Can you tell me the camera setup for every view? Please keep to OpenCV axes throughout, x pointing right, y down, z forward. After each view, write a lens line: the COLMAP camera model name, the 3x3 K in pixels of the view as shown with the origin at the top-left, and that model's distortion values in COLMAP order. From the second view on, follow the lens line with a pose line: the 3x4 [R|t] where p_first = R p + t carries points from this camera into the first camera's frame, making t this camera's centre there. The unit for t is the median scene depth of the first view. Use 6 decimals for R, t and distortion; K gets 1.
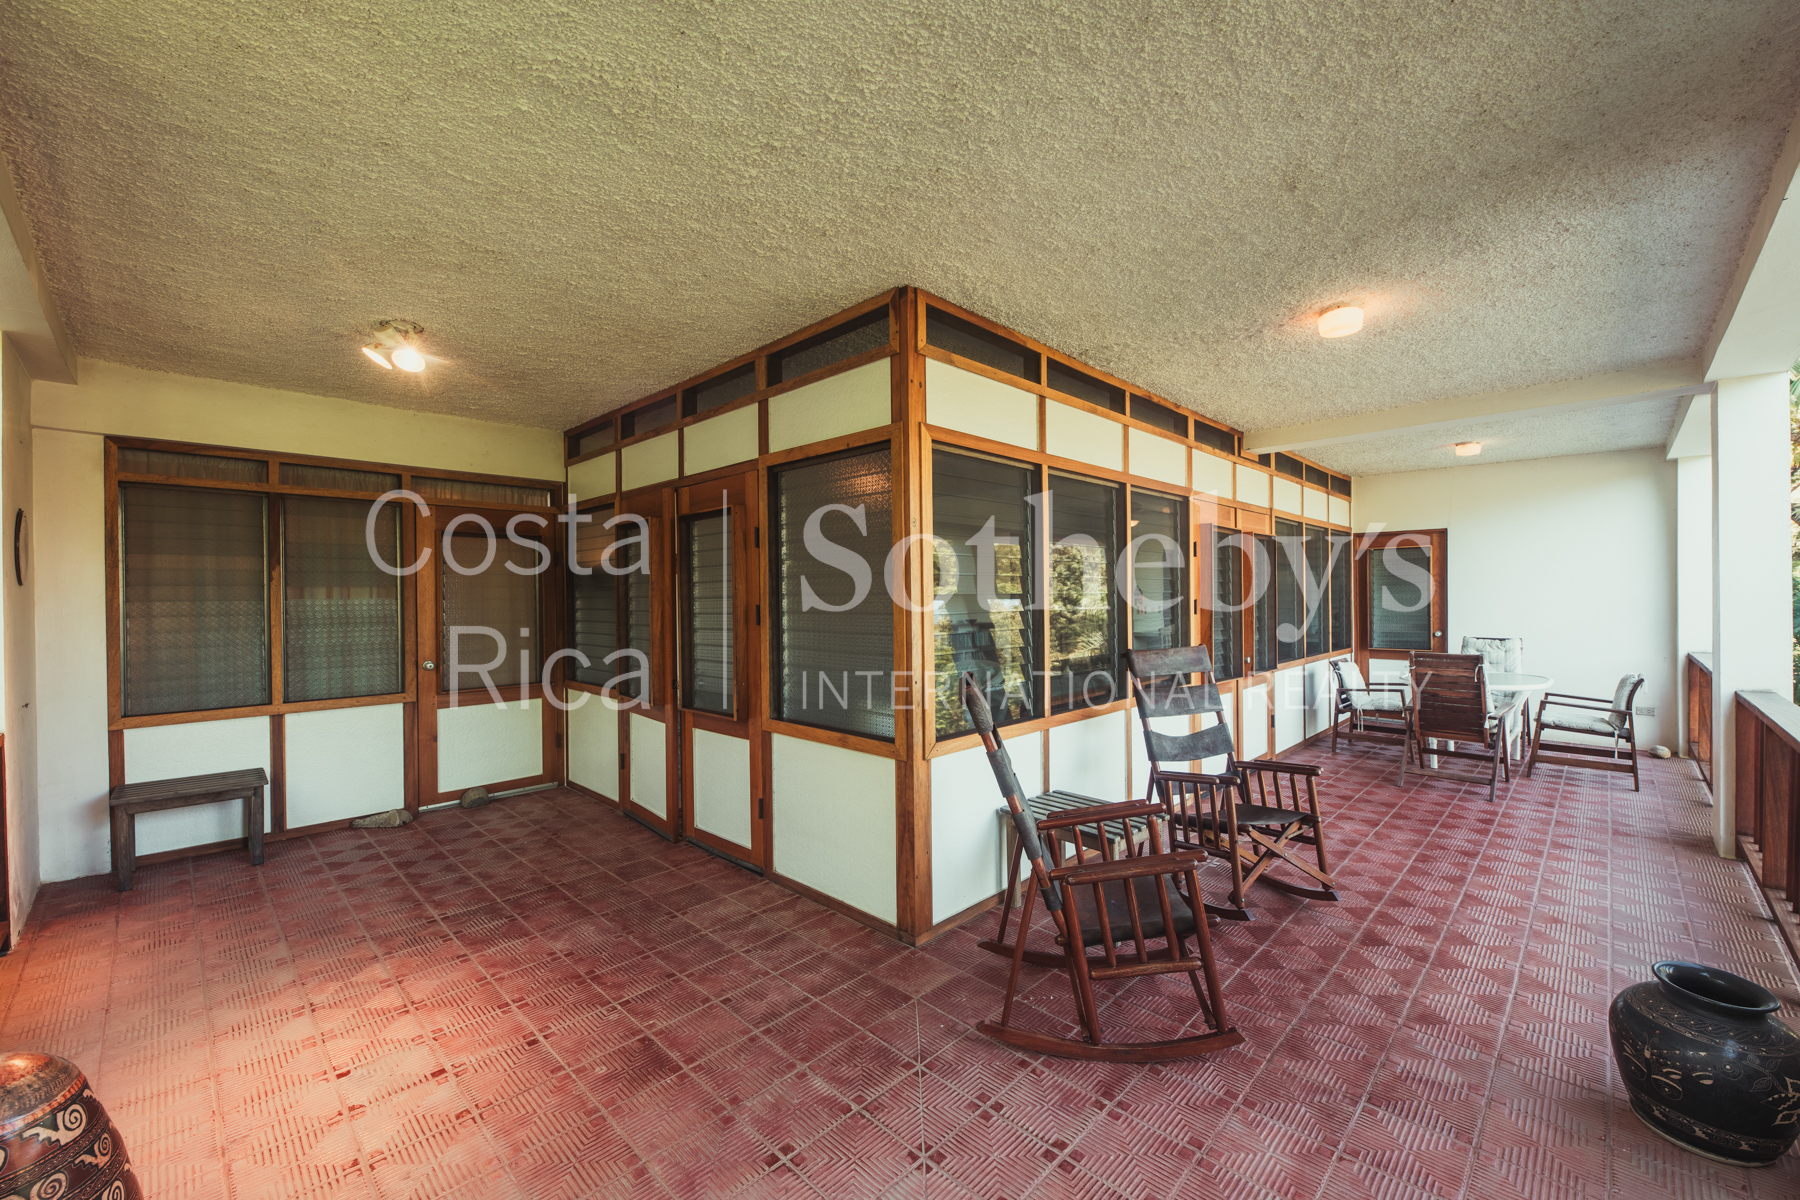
lens RADIAL K [[721.4, 0, 893.5], [0, 721.4, 597.7], [0, 0, 1]] dist [0.010596, -0.007263]
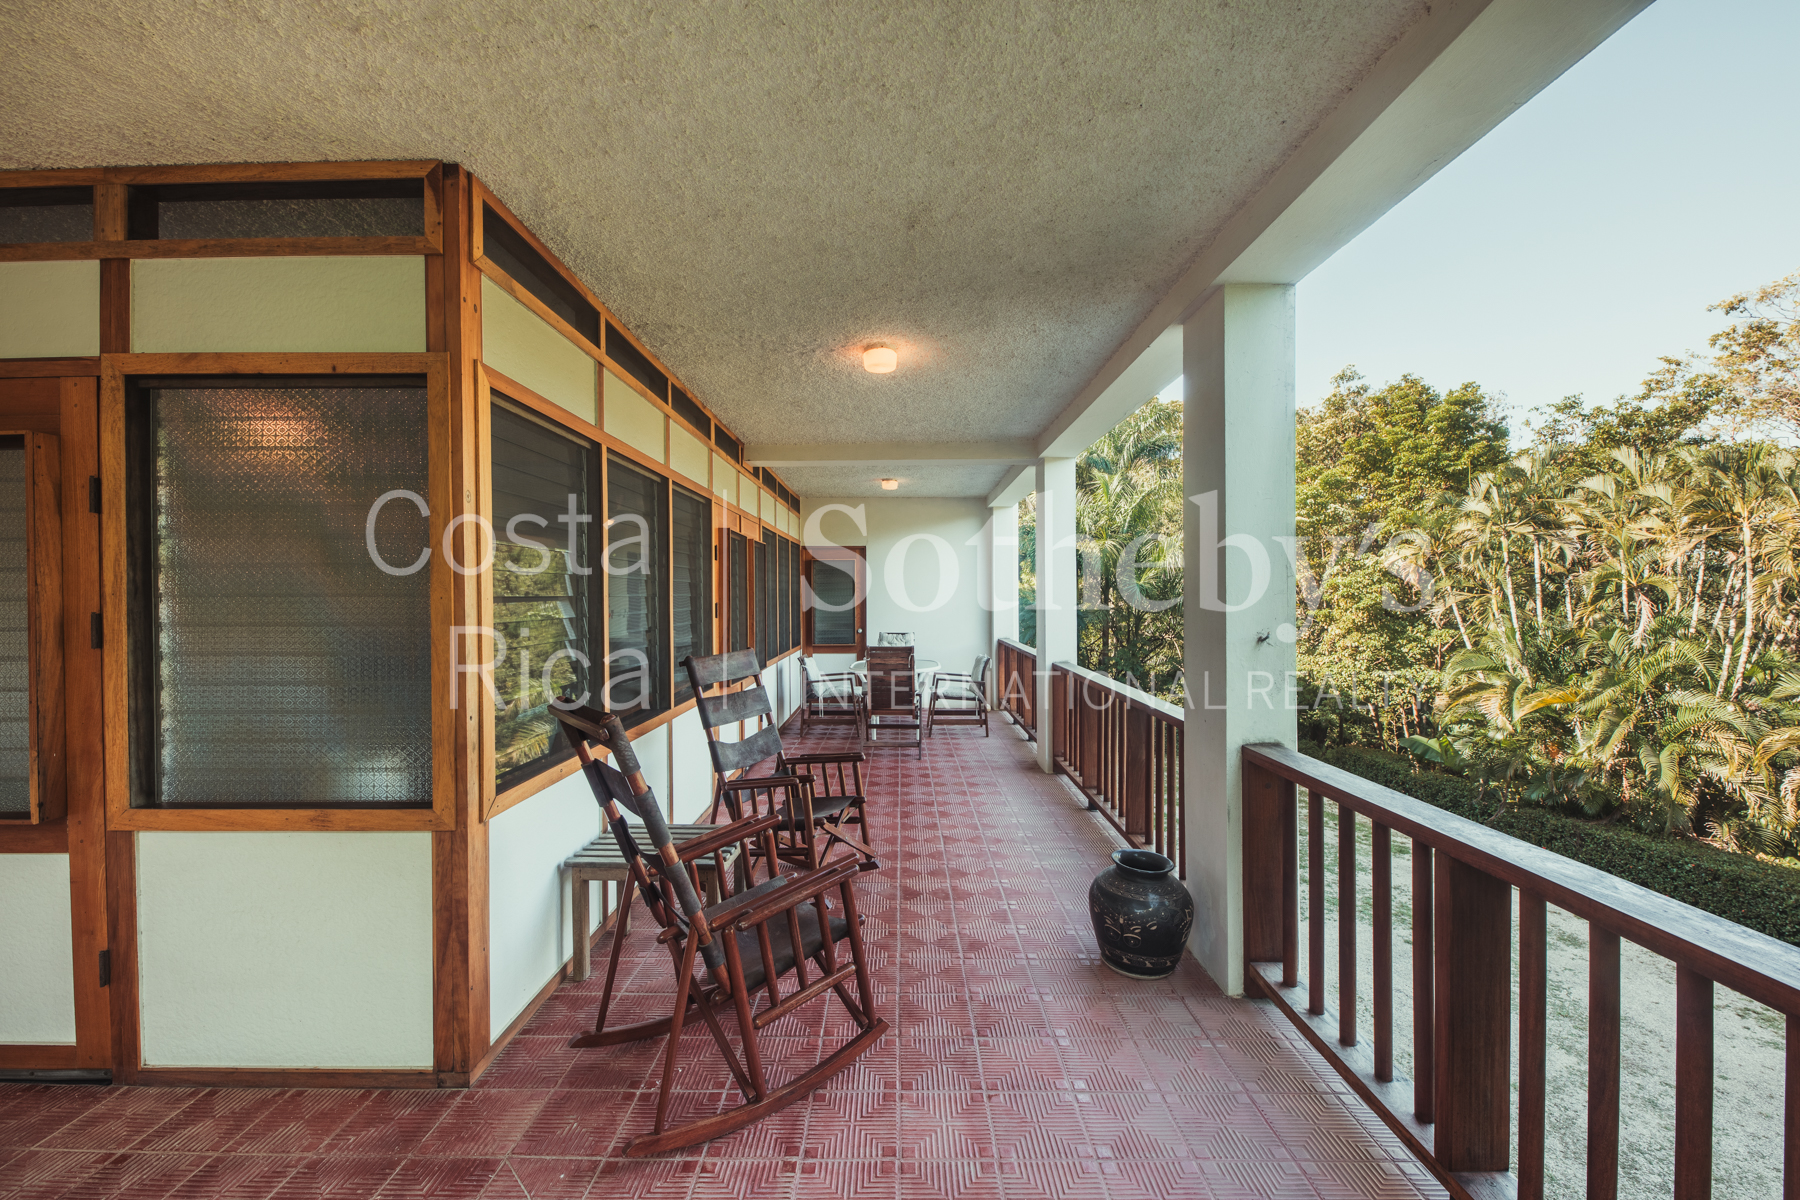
lens RADIAL K [[721.4, 0, 911.5], [0, 721.4, 598.4], [0, 0, 1]] dist [0.010596, -0.007263]
pose [[0.709033, 0.003809, 0.705165, -0.146804], [-0.000677, 0.999989, -0.004720, 0.000760], [-0.705174, 0.002869, 0.709028, 0.154269]]
